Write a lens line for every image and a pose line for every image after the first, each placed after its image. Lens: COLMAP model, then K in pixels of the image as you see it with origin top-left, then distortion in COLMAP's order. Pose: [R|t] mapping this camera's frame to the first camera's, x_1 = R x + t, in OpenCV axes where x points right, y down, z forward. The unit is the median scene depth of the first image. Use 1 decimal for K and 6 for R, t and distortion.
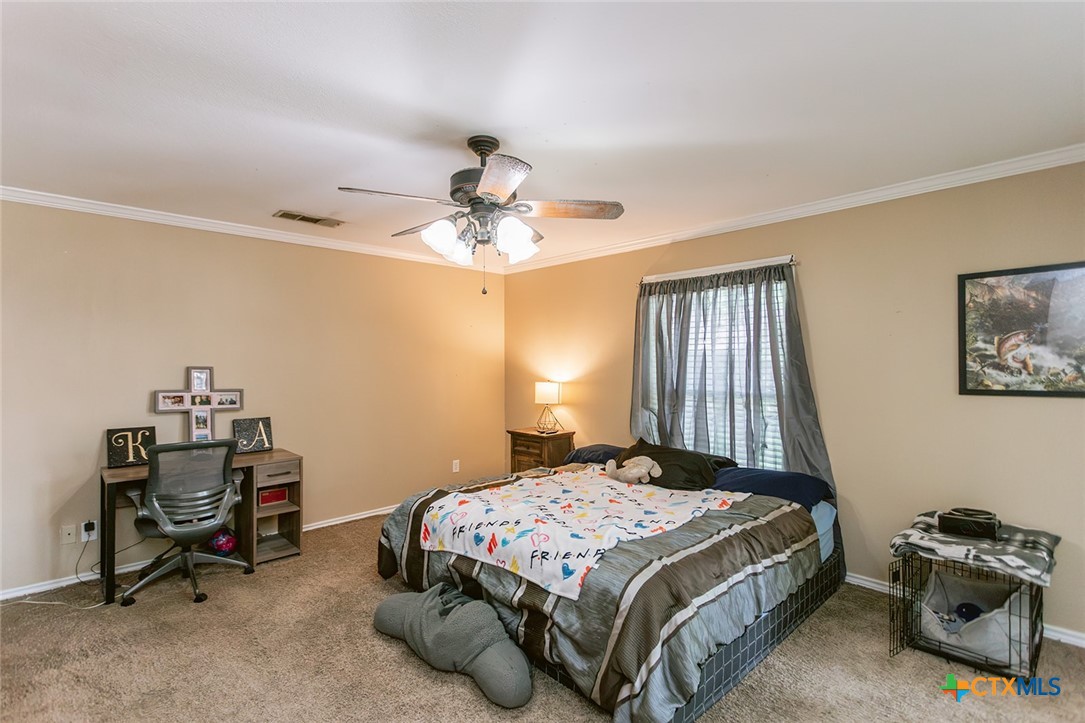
lens RADIAL K [[515.4, 0, 533.0], [0, 515.4, 365.2], [0, 0, 1]] dist [0.013526, 0.000507]
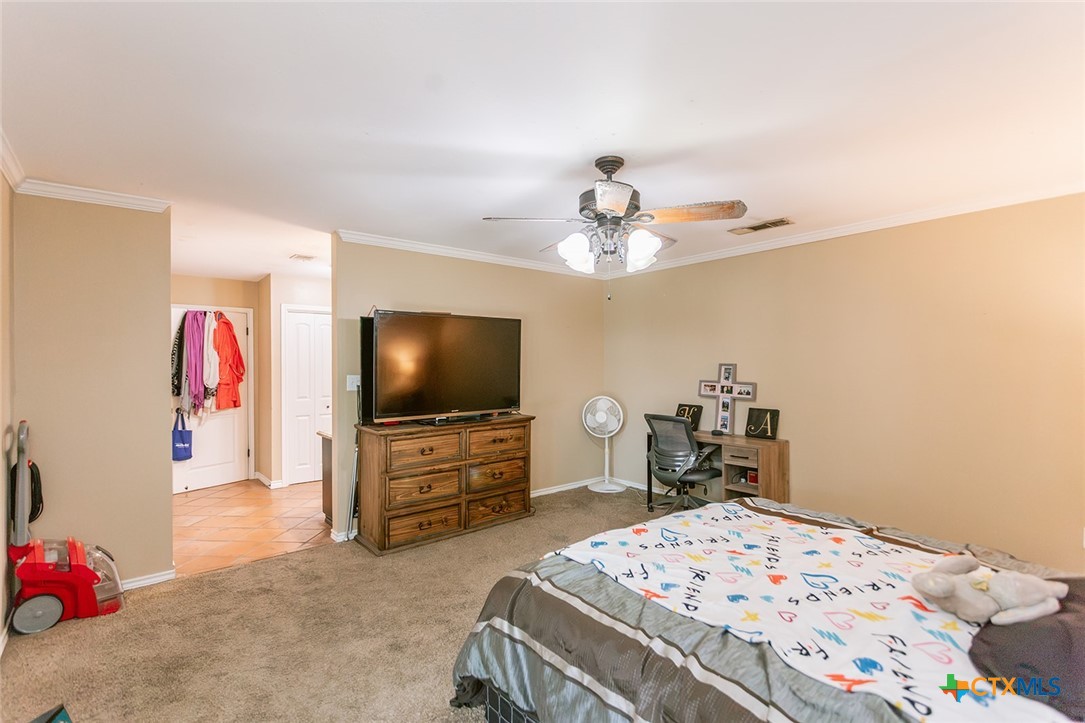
lens RADIAL K [[518.6, 0, 528.1], [0, 518.6, 366.6], [0, 0, 1]] dist [0.004332, 0.000337]
pose [[-0.092583, 0.006429, -0.995684, 0.847259], [-0.001497, 0.999977, 0.006596, 0.004076], [0.995704, 0.002101, -0.092572, 0.790010]]
